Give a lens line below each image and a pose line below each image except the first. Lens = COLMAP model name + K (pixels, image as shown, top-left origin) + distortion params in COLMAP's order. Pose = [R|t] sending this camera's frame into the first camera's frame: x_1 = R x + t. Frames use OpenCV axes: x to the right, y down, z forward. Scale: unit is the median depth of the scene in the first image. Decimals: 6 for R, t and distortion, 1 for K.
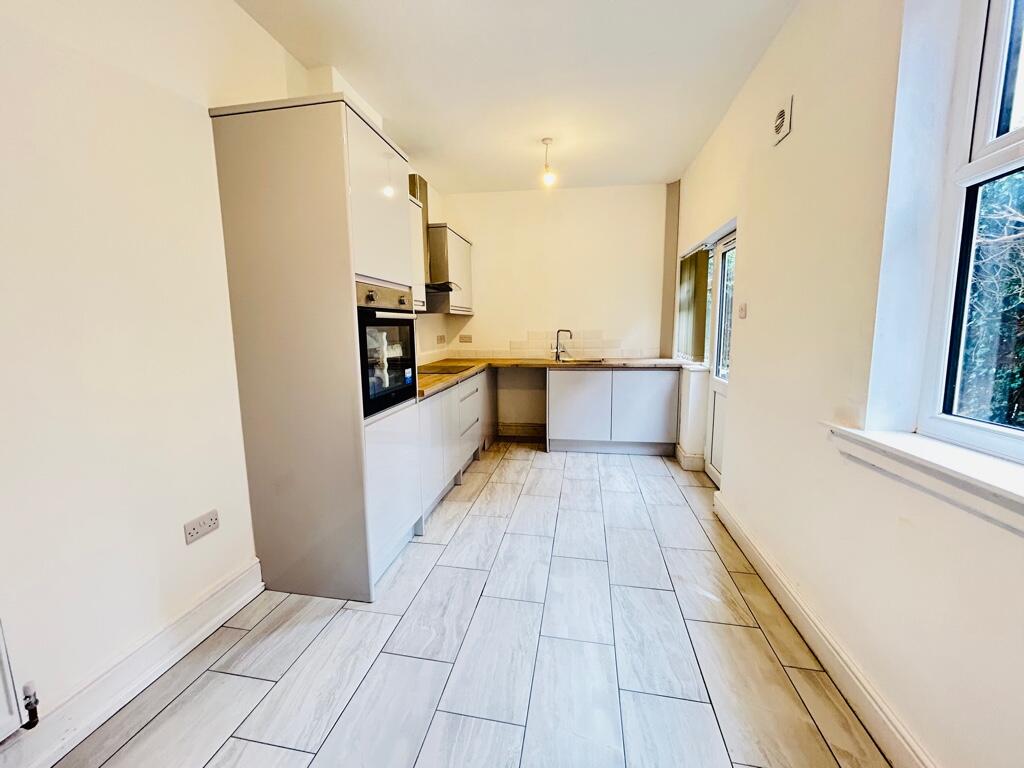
lens RADIAL K [[413.3, 0, 508.7], [0, 413.3, 382.8], [0, 0, 1]] dist [0.002006, 0.000642]
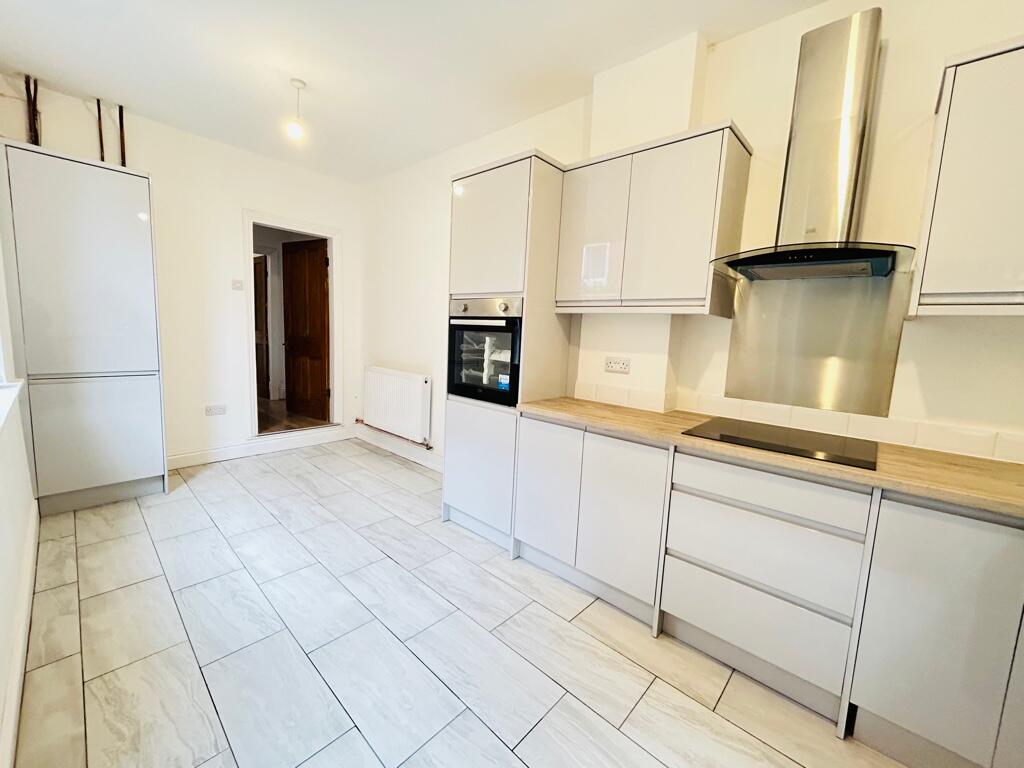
lens RADIAL K [[413.3, 0, 511.6], [0, 413.3, 380.5], [0, 0, 1]] dist [0.002006, 0.000642]
pose [[-0.532540, 0.092978, -0.841283, 0.691811], [-0.149923, 0.967870, 0.201871, -0.271892], [0.833021, 0.233631, -0.501489, 1.742705]]
